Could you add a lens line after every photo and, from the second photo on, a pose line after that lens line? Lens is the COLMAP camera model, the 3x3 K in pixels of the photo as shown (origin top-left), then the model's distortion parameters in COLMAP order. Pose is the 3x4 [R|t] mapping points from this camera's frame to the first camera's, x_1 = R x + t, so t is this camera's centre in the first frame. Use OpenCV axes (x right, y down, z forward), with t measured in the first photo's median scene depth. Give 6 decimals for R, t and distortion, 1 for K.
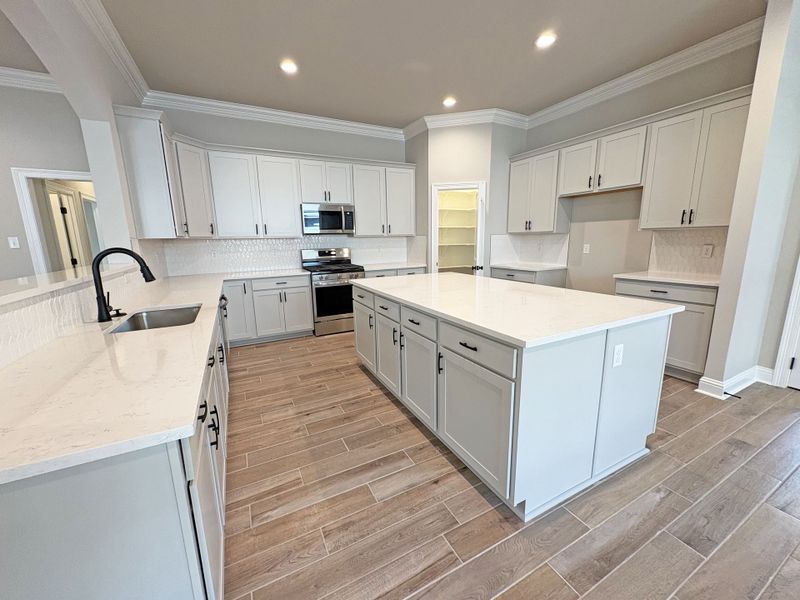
lens RADIAL K [[318.7, 0, 400.6], [0, 318.7, 297.6], [0, 0, 1]] dist [0.000185, 0.000273]
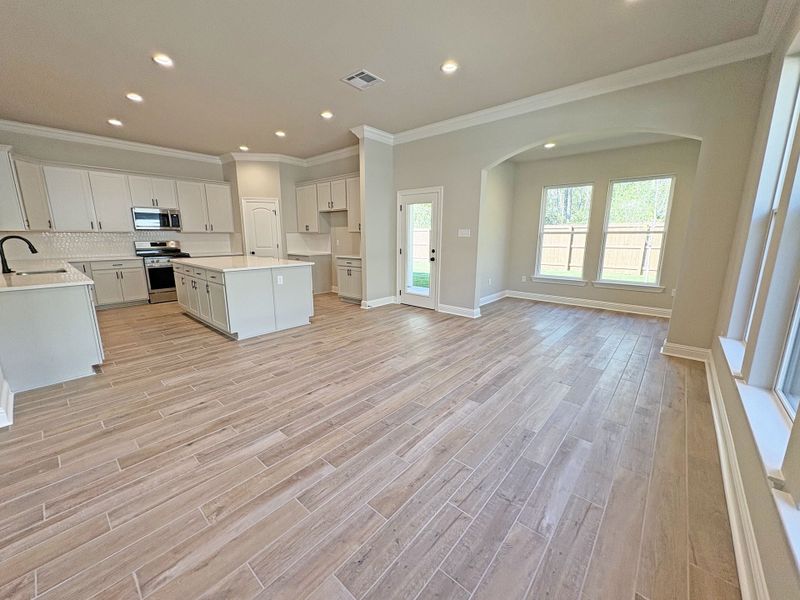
lens RADIAL K [[318.7, 0, 400.4], [0, 318.7, 299.3], [0, 0, 1]] dist [0.000185, 0.000273]
pose [[0.930897, -0.052660, 0.361465, 0.244430], [0.048671, 0.998612, 0.020138, 0.126976], [-0.362024, -0.001154, 0.932168, -0.689153]]
